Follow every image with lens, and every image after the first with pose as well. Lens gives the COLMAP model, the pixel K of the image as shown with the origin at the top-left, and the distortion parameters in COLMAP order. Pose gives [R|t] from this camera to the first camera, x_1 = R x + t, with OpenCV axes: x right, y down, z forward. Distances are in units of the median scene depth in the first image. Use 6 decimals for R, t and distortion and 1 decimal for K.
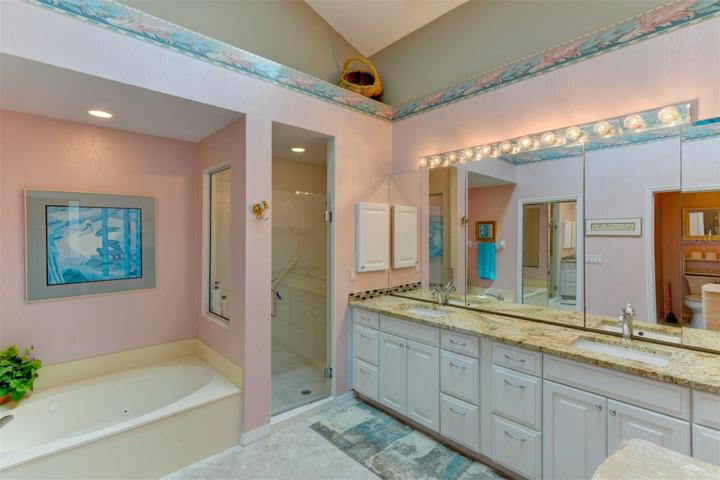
lens RADIAL K [[339.8, 0, 361.3], [0, 339.8, 237.1], [0, 0, 1]] dist [0.003562, -0.000792]
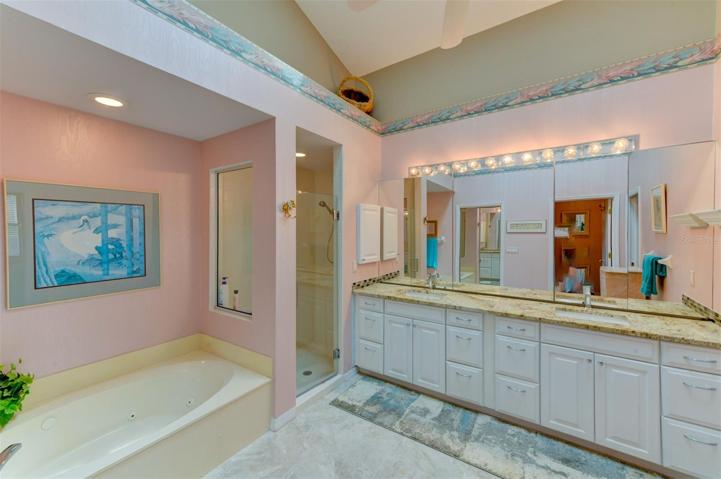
lens RADIAL K [[282.7, 0, 362.4], [0, 282.7, 236.2], [0, 0, 1]] dist [0.010285, 0.000616]
pose [[0.972849, -0.005095, 0.231384, -0.264148], [0.003214, 0.999959, 0.008504, 0.000426], [-0.231418, -0.007530, 0.972825, 0.075458]]
